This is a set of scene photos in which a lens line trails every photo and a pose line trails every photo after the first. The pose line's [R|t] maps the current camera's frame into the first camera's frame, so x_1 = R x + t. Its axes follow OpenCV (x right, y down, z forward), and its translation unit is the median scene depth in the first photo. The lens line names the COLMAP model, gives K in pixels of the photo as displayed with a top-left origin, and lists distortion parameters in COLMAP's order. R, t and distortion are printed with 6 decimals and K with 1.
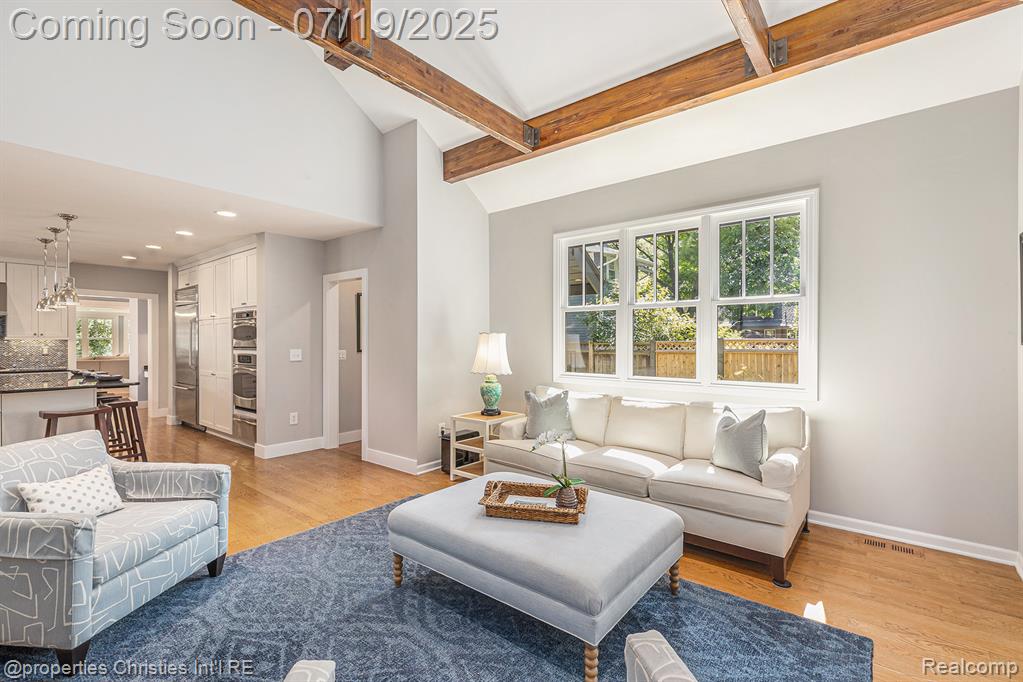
lens RADIAL K [[467.8, 0, 519.9], [0, 467.8, 342.0], [0, 0, 1]] dist [0.011469, 0.000417]
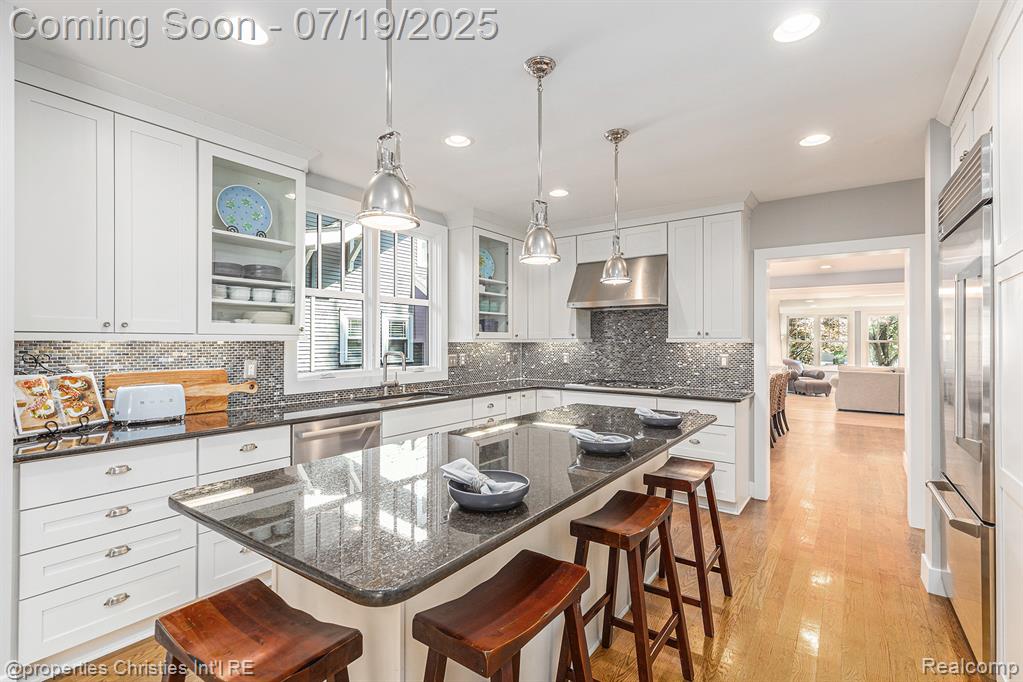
lens RADIAL K [[467.8, 0, 505.3], [0, 467.8, 344.1], [0, 0, 1]] dist [0.011469, 0.000417]
pose [[0.048330, 0.002230, -0.998829, -0.420459], [-0.003534, 0.999992, 0.002061, -0.003392], [0.998825, 0.003430, 0.048338, 0.688622]]
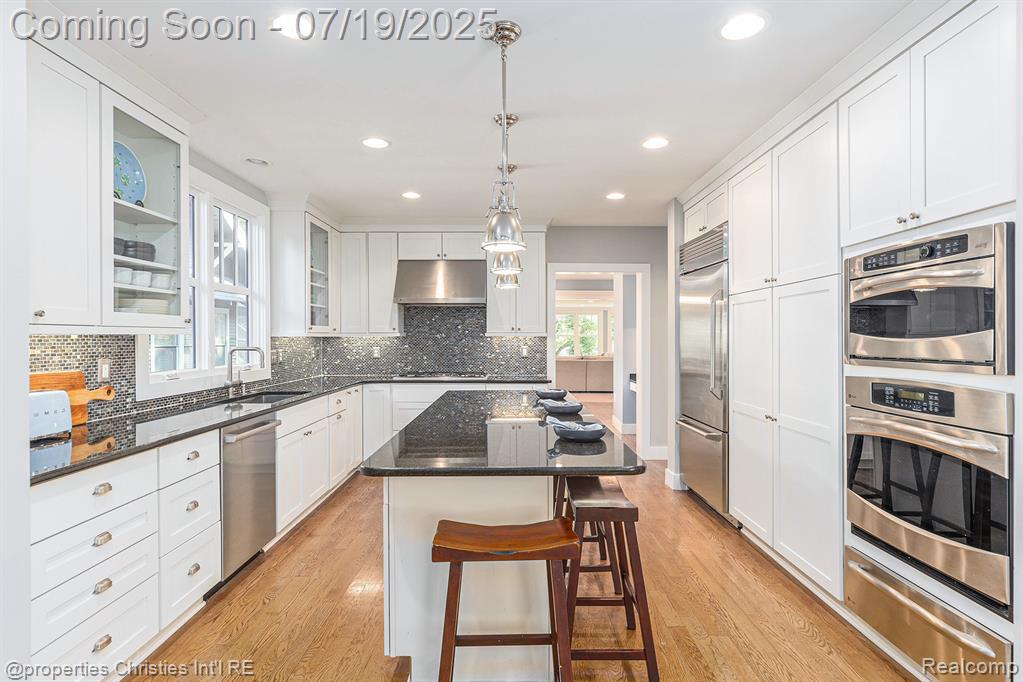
lens RADIAL K [[525.5, 0, 491.3], [0, 525.5, 345.2], [0, 0, 1]] dist [0.000487, 0.000771]
pose [[0.608525, 0.010429, -0.793466, -0.387527], [-0.000616, 0.999920, 0.012670, -0.001835], [0.793534, -0.007221, 0.608483, 0.461733]]
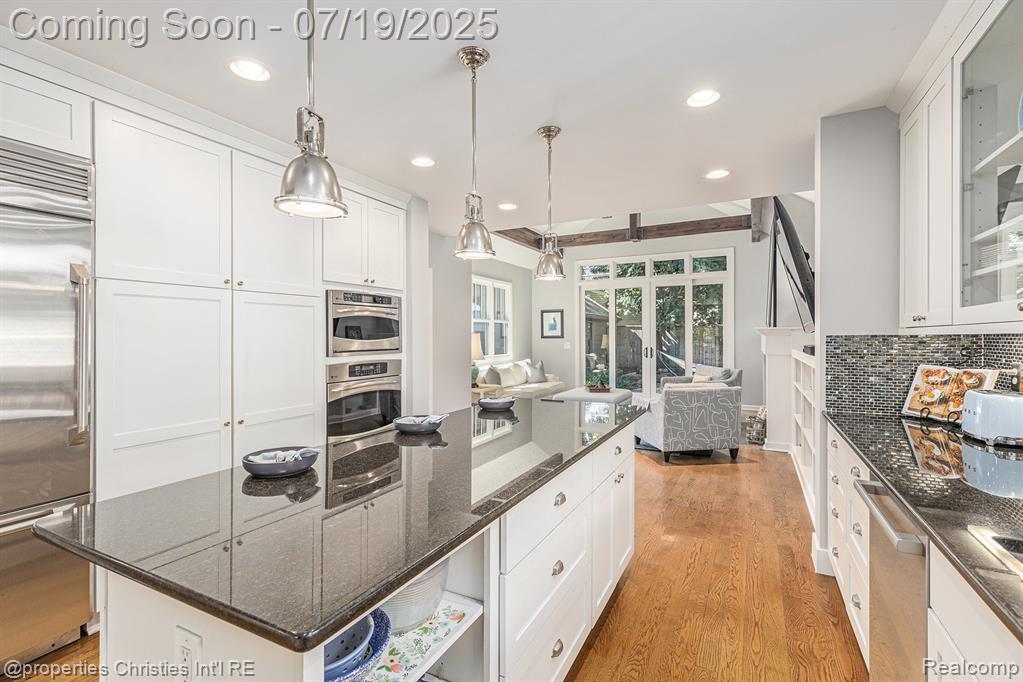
lens RADIAL K [[467.8, 0, 513.8], [0, 467.8, 339.2], [0, 0, 1]] dist [0.011469, 0.000417]
pose [[-0.200912, -0.000064, 0.979609, -1.018007], [0.003318, 0.999994, 0.000746, -0.002700], [-0.979604, 0.003401, -0.200911, 0.764130]]
